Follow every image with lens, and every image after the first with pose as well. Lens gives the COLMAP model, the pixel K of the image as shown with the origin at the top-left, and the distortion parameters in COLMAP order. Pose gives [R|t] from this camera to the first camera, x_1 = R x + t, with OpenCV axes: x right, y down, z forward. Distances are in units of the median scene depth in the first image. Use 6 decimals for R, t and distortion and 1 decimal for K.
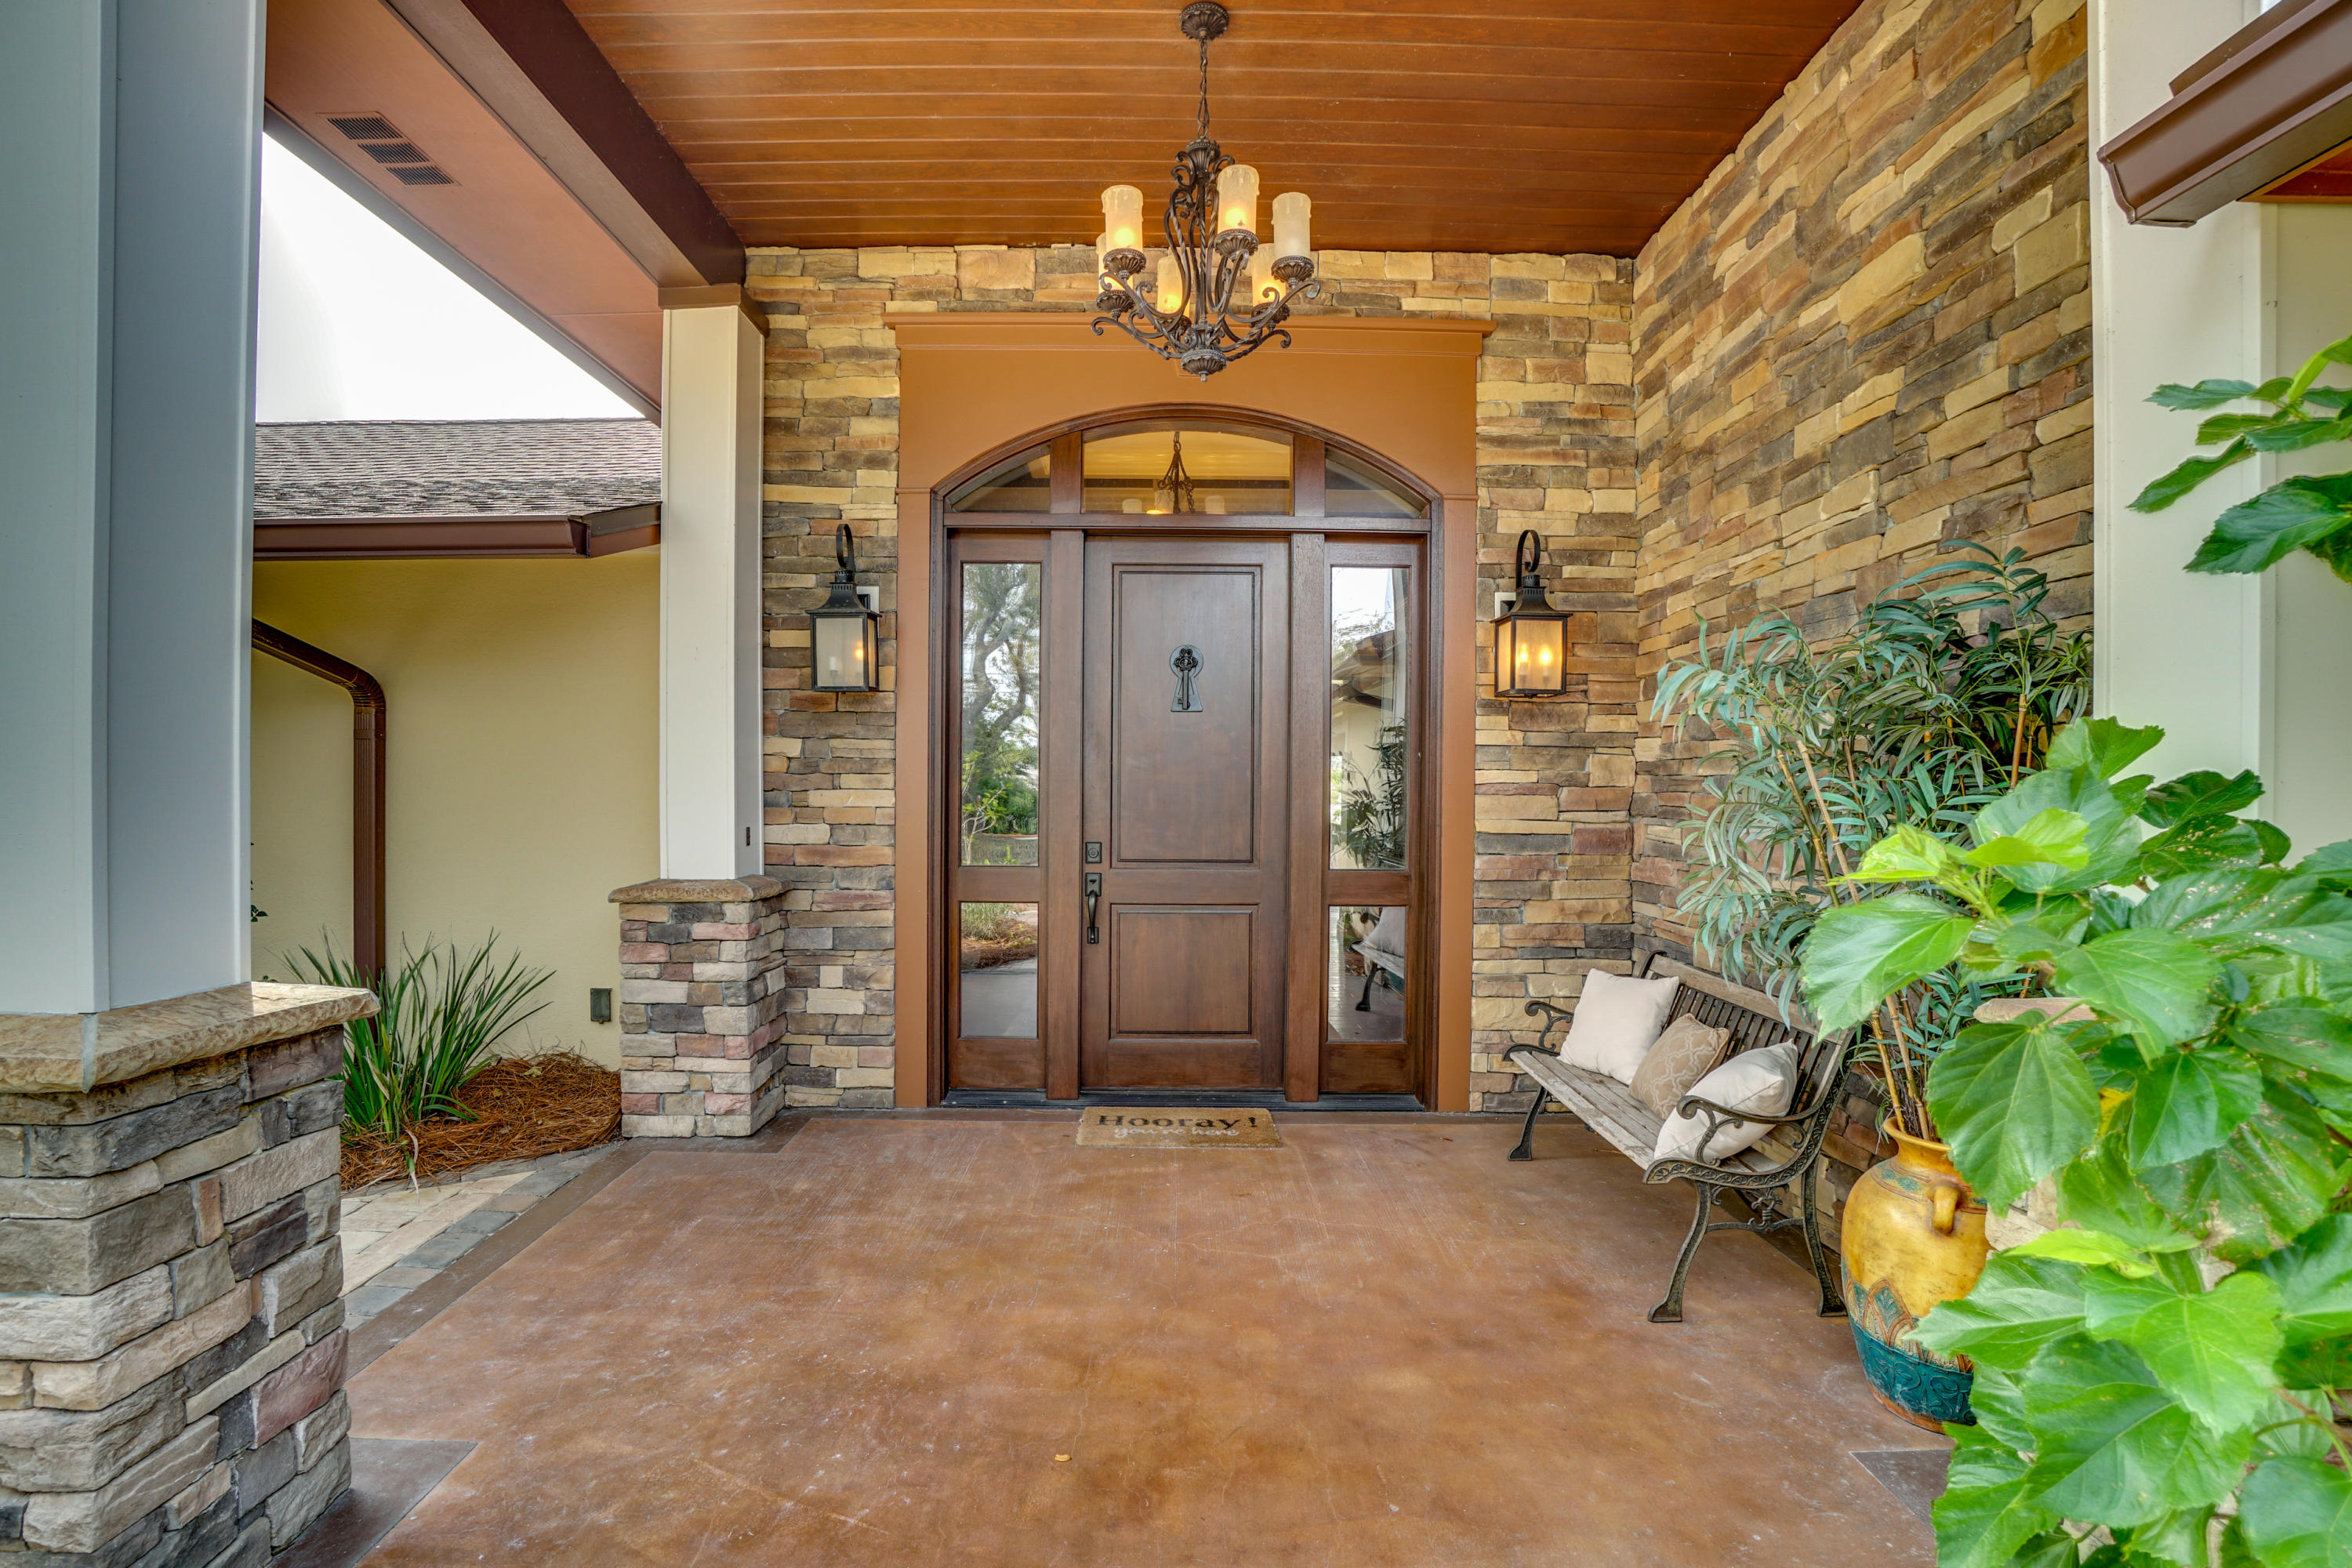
lens RADIAL K [[1070.8, 0, 1174.3], [0, 1070.8, 807.4], [0, 0, 1]] dist [-0.055239, 0.017392]
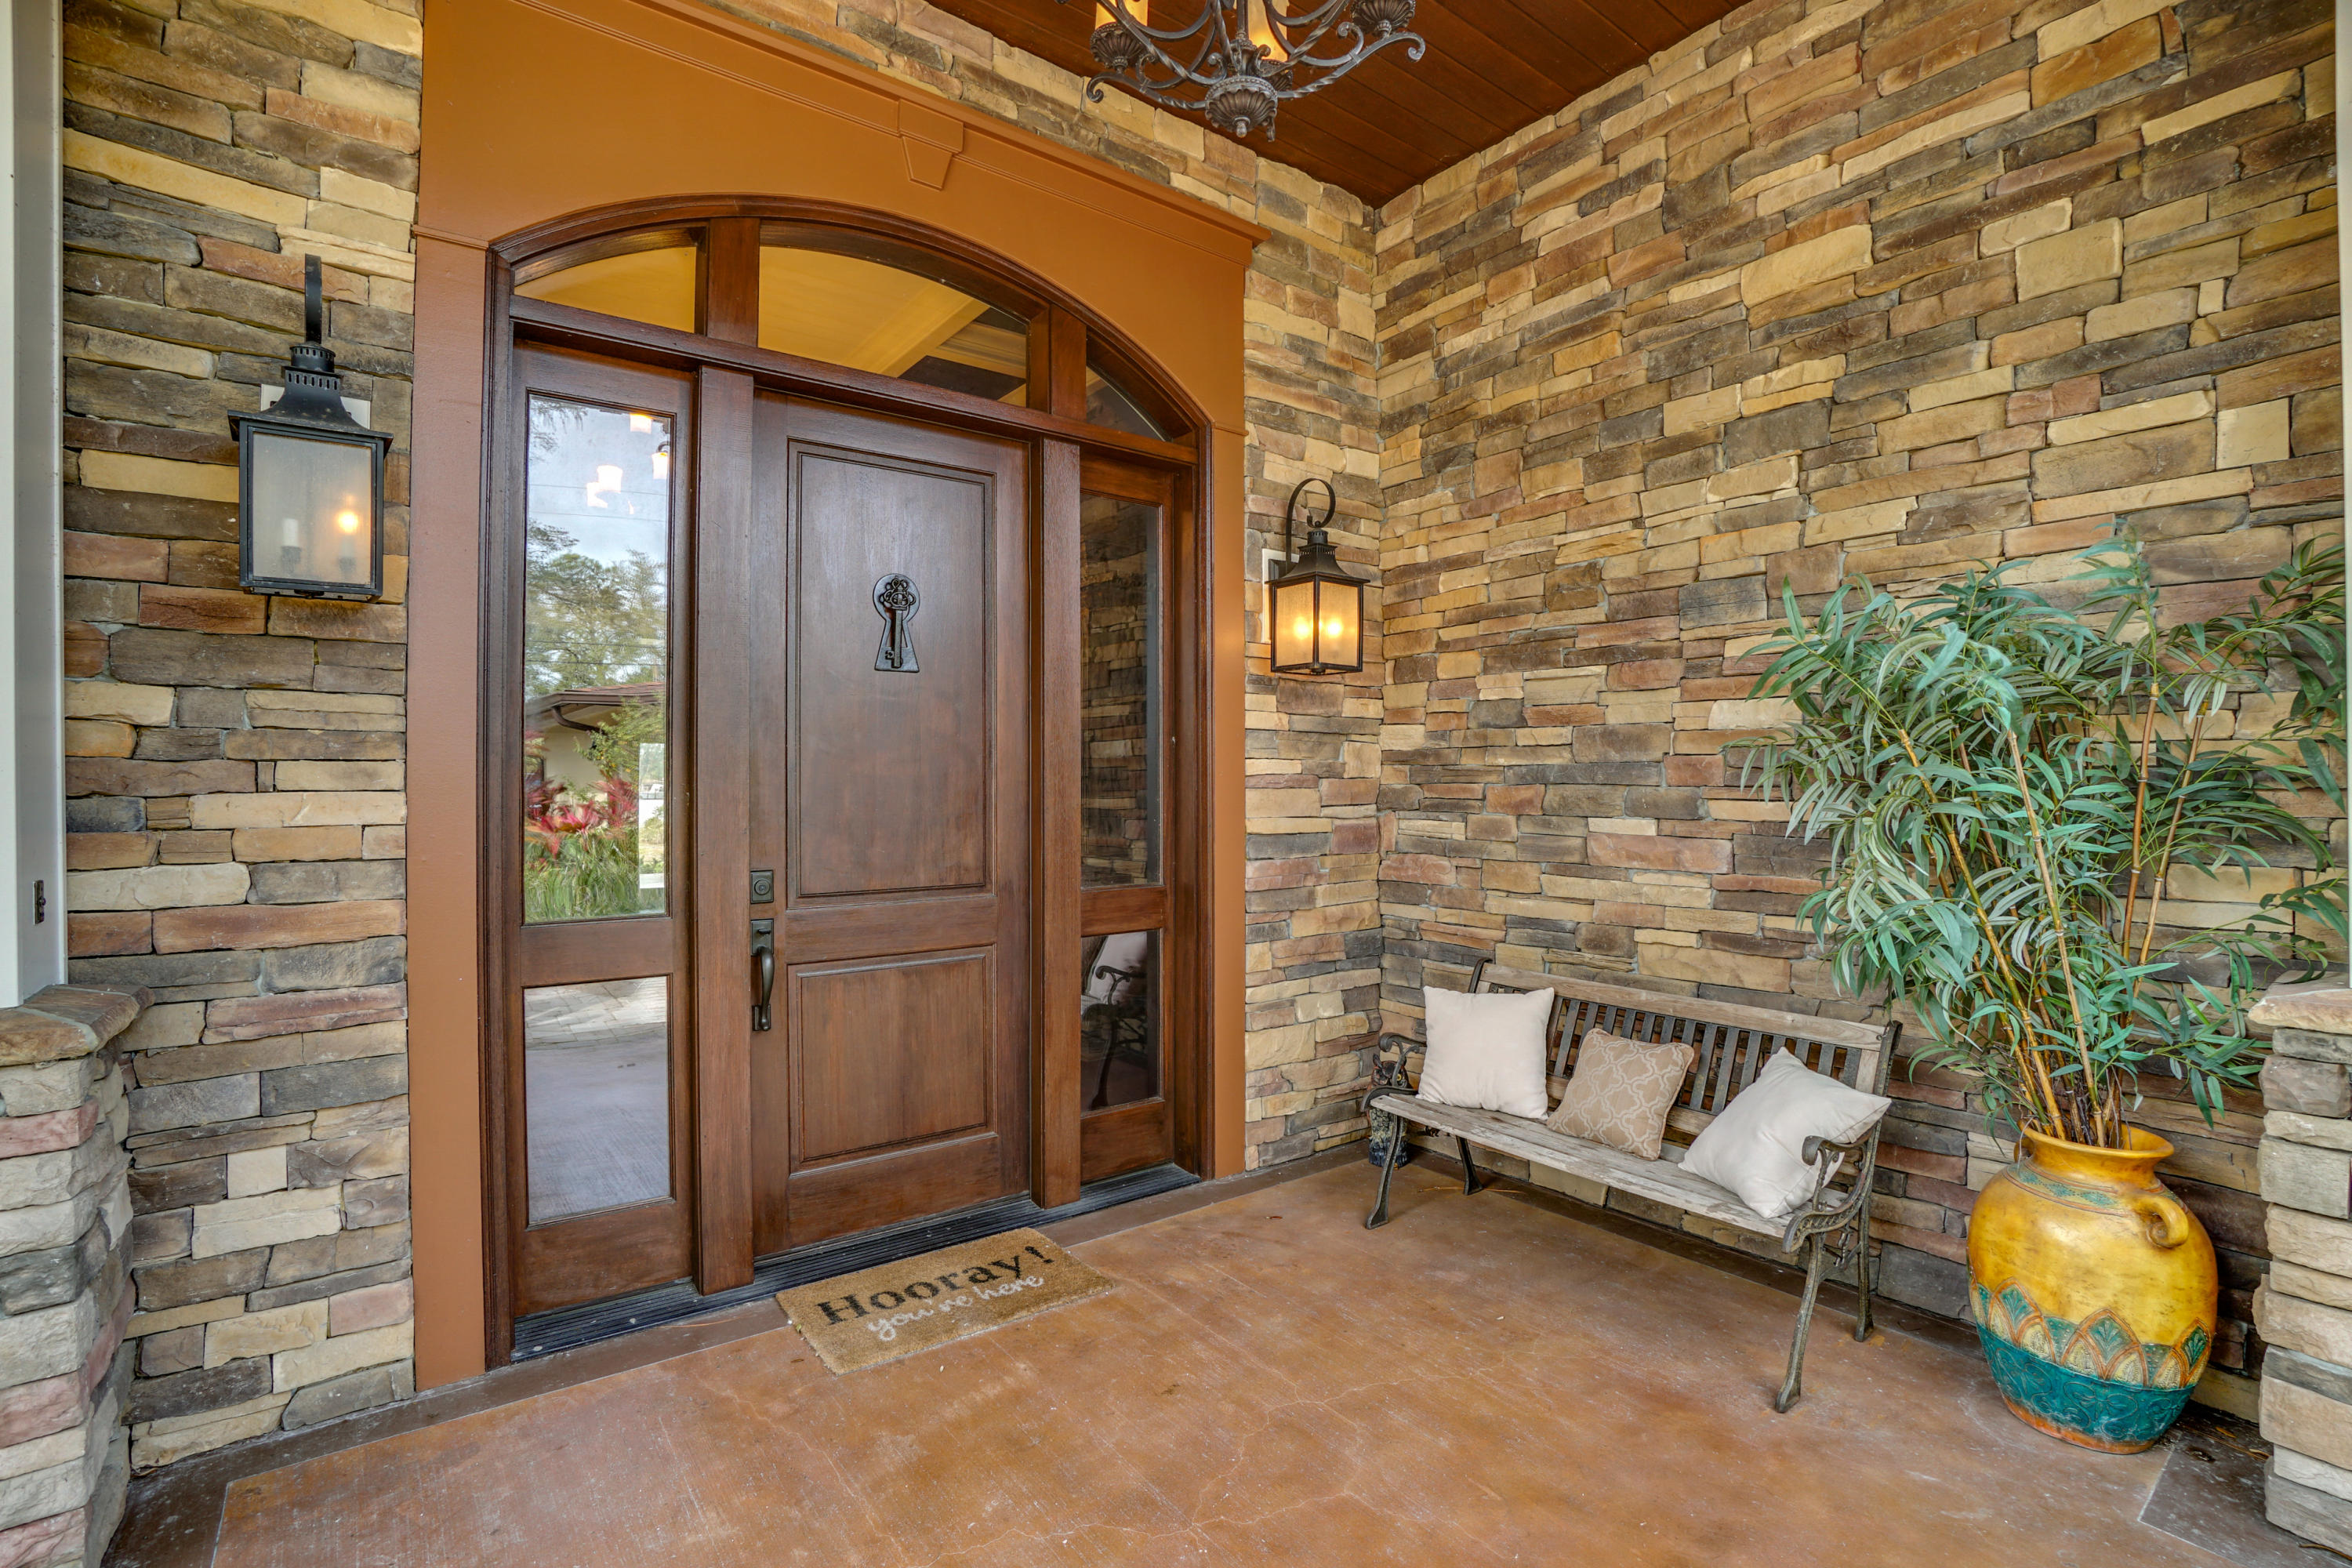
lens RADIAL K [[1063.7, 0, 1167.3], [0, 1063.7, 781.9], [0, 0, 1]] dist [-0.068177, 0.022265]
pose [[0.811752, -0.007746, 0.583951, -0.255724], [0.016906, 0.999805, -0.010238, -0.009871], [-0.583758, 0.018183, 0.811724, 0.370502]]
